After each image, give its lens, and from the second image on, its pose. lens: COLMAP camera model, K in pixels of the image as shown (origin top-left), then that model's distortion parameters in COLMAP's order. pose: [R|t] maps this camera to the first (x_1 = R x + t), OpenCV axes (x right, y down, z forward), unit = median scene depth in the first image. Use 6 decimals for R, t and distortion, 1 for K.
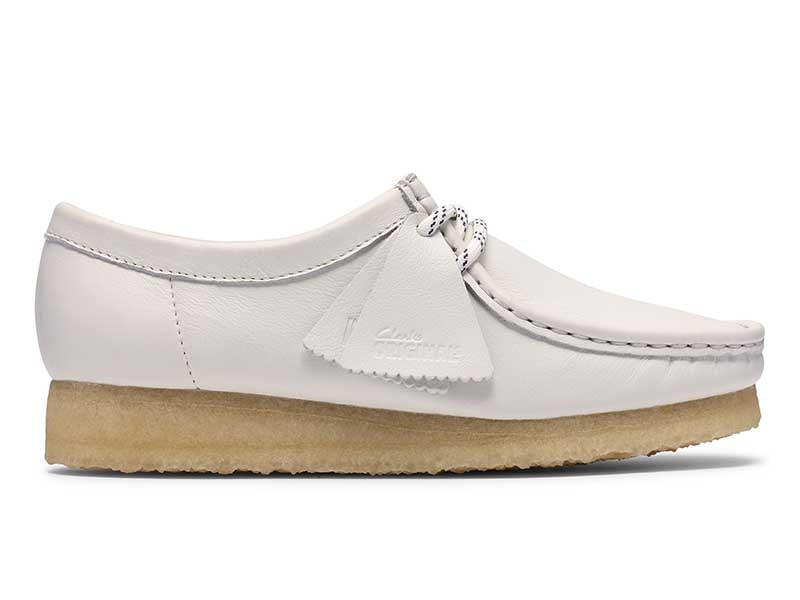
lens RADIAL K [[1576.0, 0, 400.0], [0, 1576.0, 300.0], [0, 0, 1]] dist [0.002524, -0.046446]
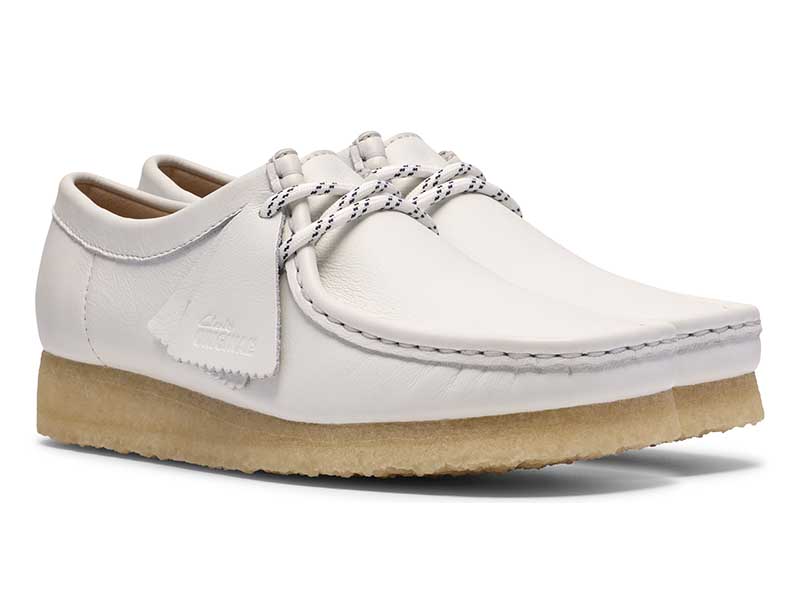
lens RADIAL K [[1576.0, 0, 400.0], [0, 1576.0, 300.0], [0, 0, 1]] dist [0.002524, -0.046446]
pose [[0.904026, 0.044117, -0.425196, 0.505227], [-0.030584, 0.998786, 0.038605, -0.031713], [0.426383, -0.021896, 0.904278, 0.197435]]
